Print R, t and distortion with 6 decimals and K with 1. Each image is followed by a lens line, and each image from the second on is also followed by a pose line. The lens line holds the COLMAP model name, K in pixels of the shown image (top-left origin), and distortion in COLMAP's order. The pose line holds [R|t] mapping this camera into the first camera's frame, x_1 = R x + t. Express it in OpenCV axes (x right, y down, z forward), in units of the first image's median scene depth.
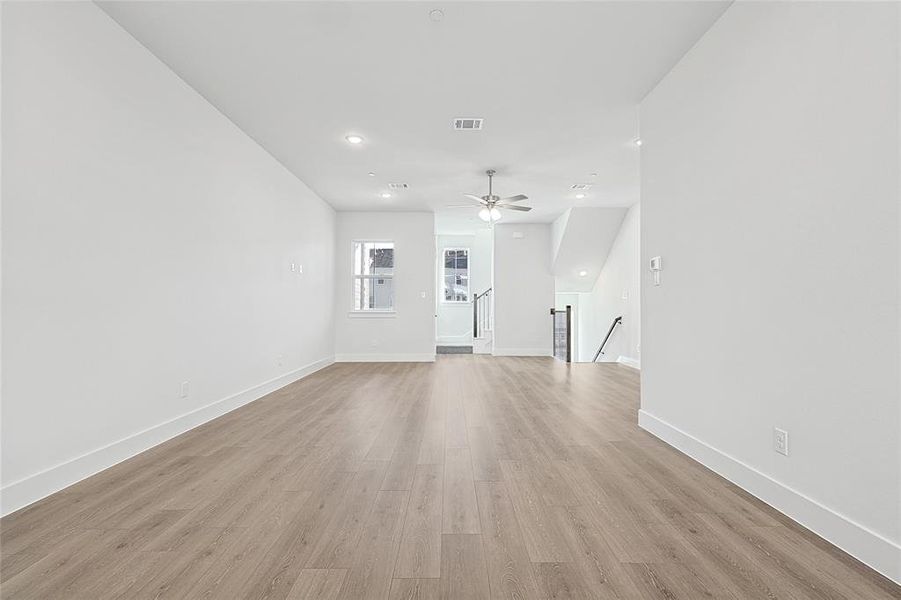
lens RADIAL K [[417.2, 0, 454.3], [0, 417.2, 303.1], [0, 0, 1]] dist [0.005064, 0.000351]
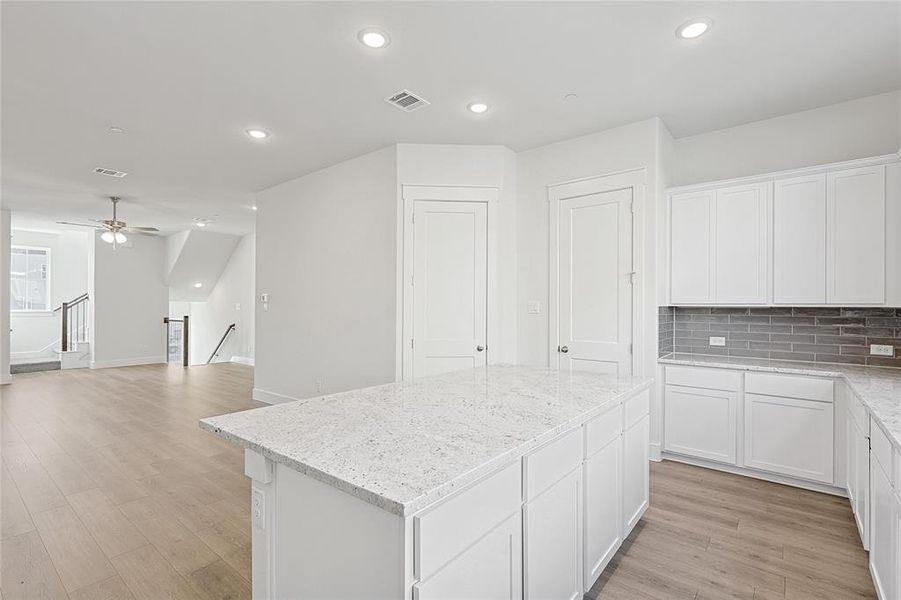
lens RADIAL K [[421.1, 0, 453.8], [0, 421.1, 304.3], [0, 0, 1]] dist [0.000976, 0.000525]
pose [[0.637231, 0.000796, 0.770672, -0.139364], [-0.007136, 0.999963, 0.004868, -0.035316], [-0.770640, -0.008602, 0.637213, -0.272959]]
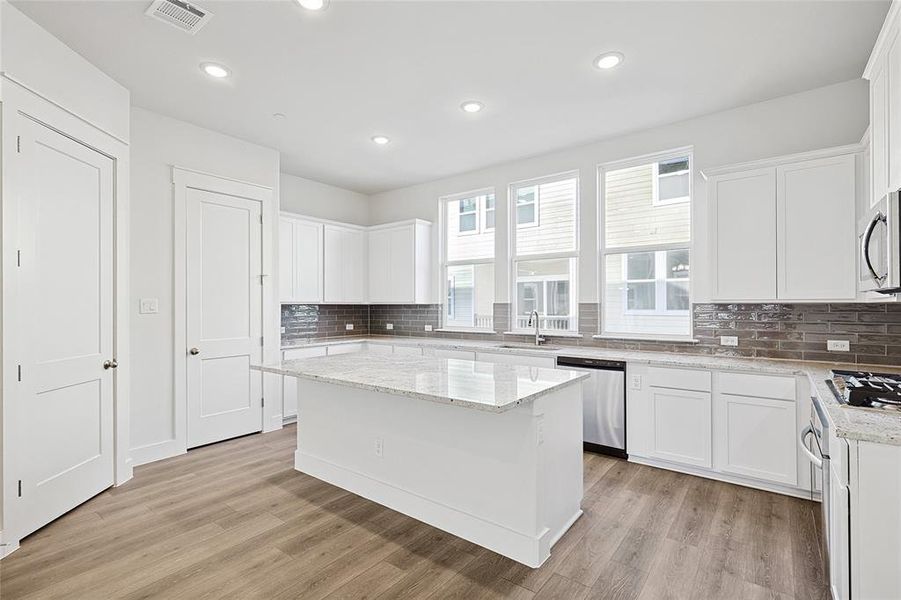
lens RADIAL K [[417.2, 0, 454.3], [0, 417.2, 303.1], [0, 0, 1]] dist [0.005064, 0.000351]
pose [[-0.792007, -0.000008, 0.610512, -0.175416], [-0.006915, 0.999936, -0.008958, -0.030781], [-0.610473, -0.011317, -0.791956, 0.136230]]
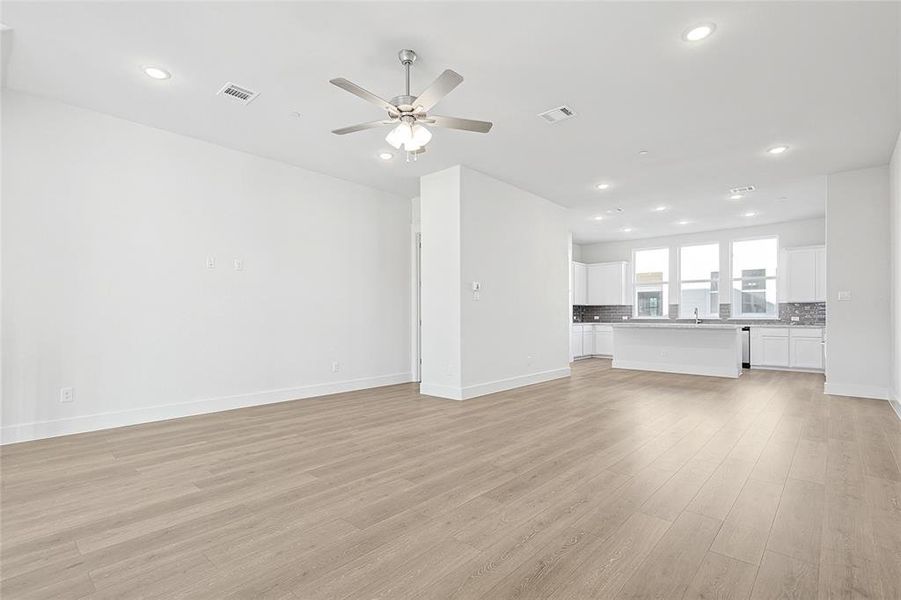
lens RADIAL K [[428.8, 0, 451.2], [0, 428.8, 322.2], [0, 0, 1]] dist [0.008380, 0.000042]
pose [[-0.739105, -0.015029, 0.673422, -0.224770], [-0.010627, 0.999887, 0.010651, 0.009232], [-0.673506, 0.000716, -0.739181, 0.964743]]
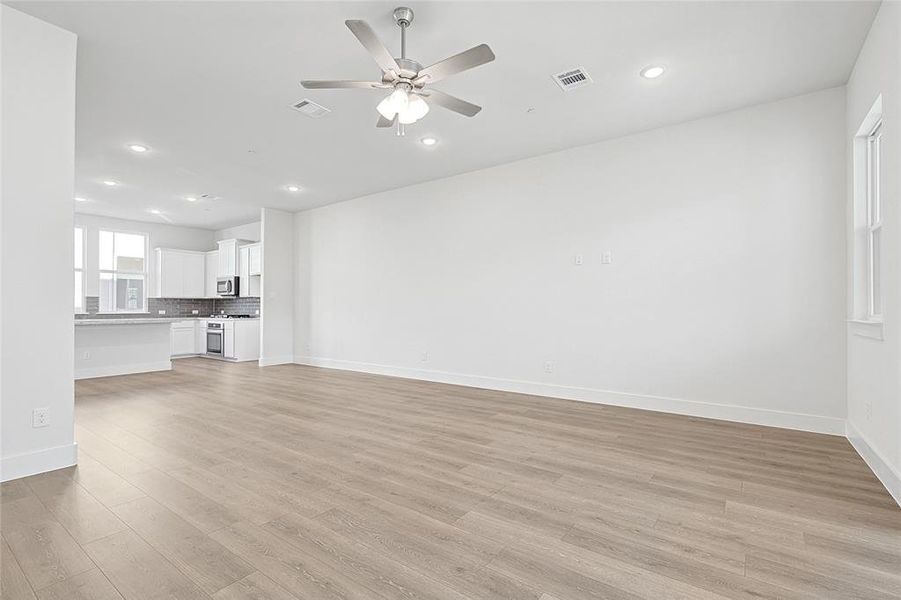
lens RADIAL K [[417.2, 0, 454.3], [0, 417.2, 303.1], [0, 0, 1]] dist [0.005064, 0.000351]
pose [[-0.596997, -0.012428, -0.802147, 0.302354], [0.009459, 0.999701, -0.022528, 0.010712], [0.802188, -0.021037, -0.596701, 0.938271]]
